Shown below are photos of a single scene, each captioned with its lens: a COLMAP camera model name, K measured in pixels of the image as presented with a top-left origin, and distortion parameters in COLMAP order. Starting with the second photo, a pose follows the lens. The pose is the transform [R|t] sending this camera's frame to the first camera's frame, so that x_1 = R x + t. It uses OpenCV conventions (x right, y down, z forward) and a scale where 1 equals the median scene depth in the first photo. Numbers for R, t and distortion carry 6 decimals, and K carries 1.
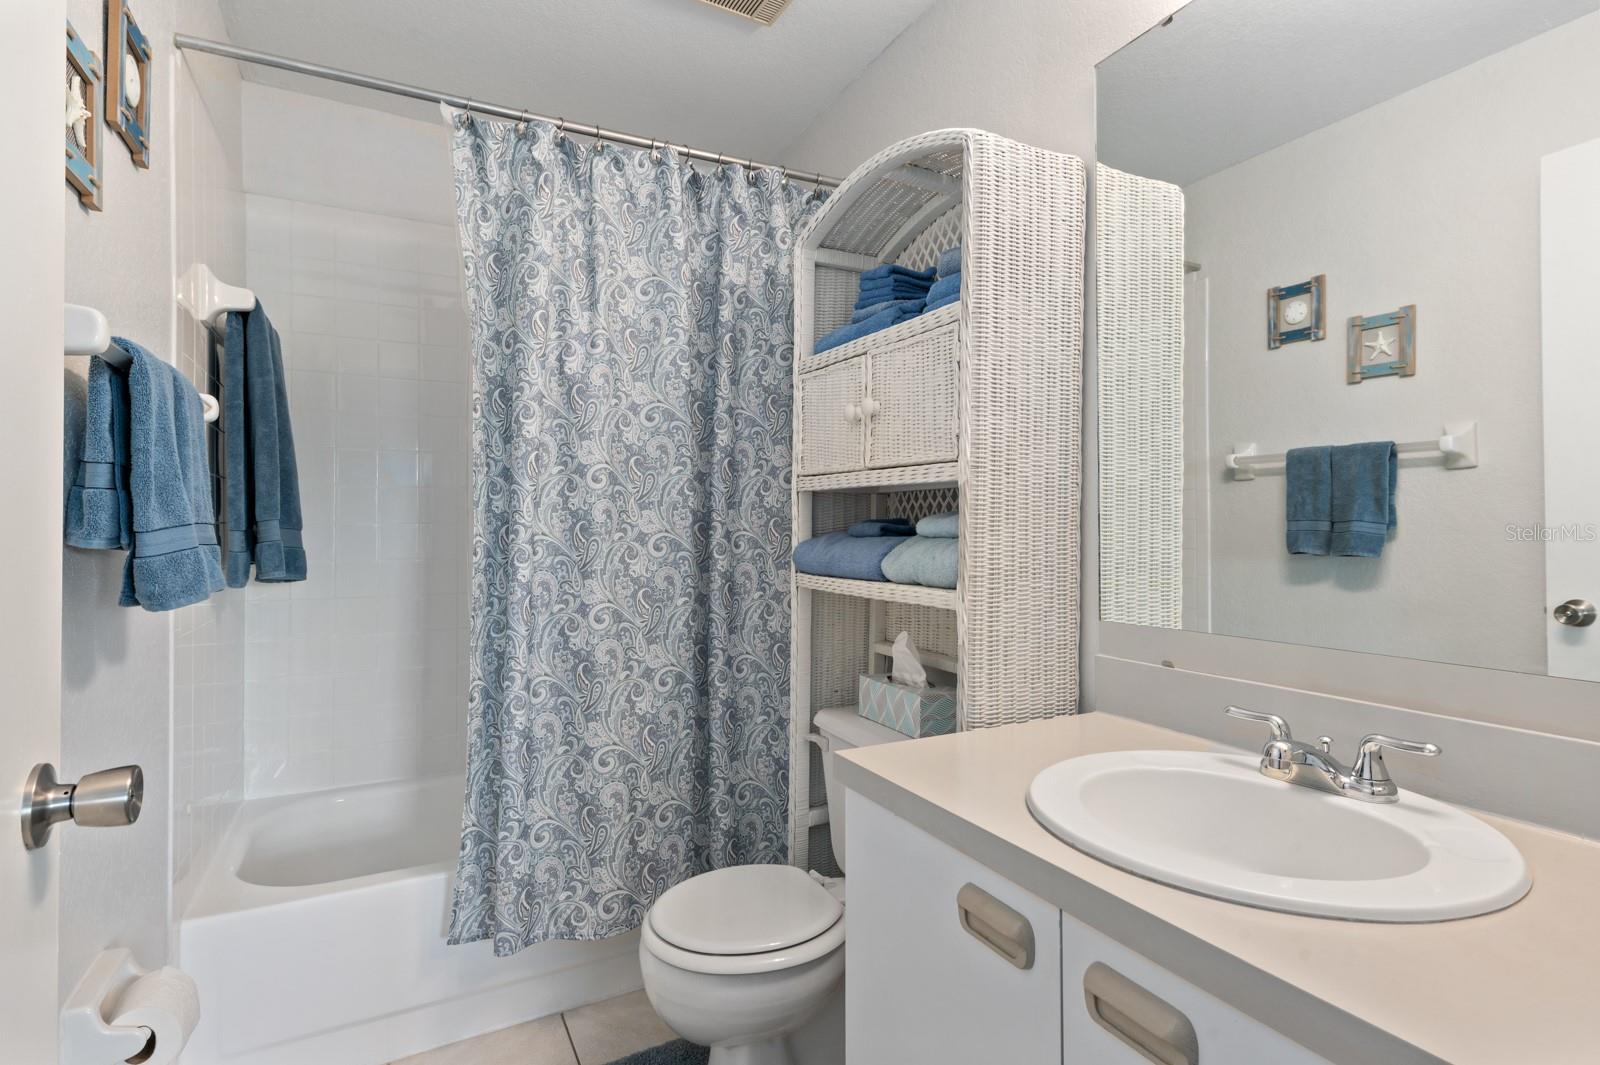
lens RADIAL K [[810.7, 0, 801.7], [0, 810.7, 512.1], [0, 0, 1]] dist [0.002853, 0.001148]
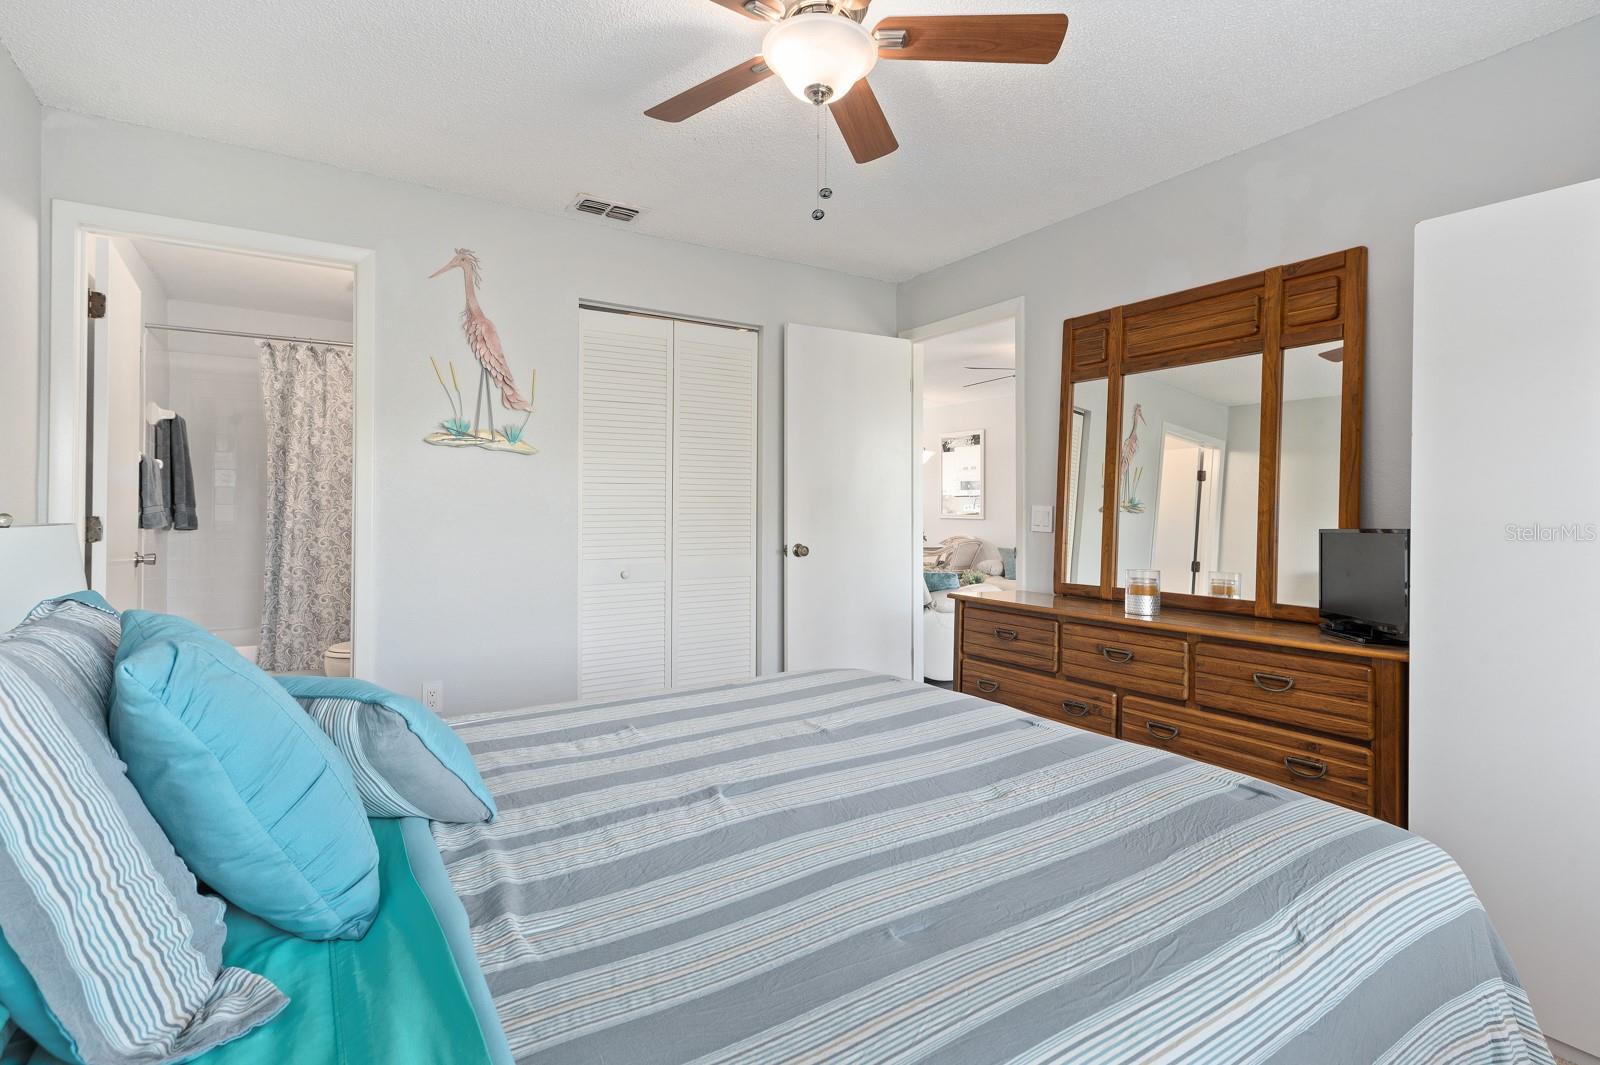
lens RADIAL K [[766.1, 0, 800.5], [0, 766.1, 494.9], [0, 0, 1]] dist [-0.002335, -0.000725]
pose [[0.994090, 0.004995, 0.108444, 0.956187], [-0.004978, 0.999988, -0.000425, -0.024284], [-0.108445, -0.000117, 0.994102, -1.502202]]
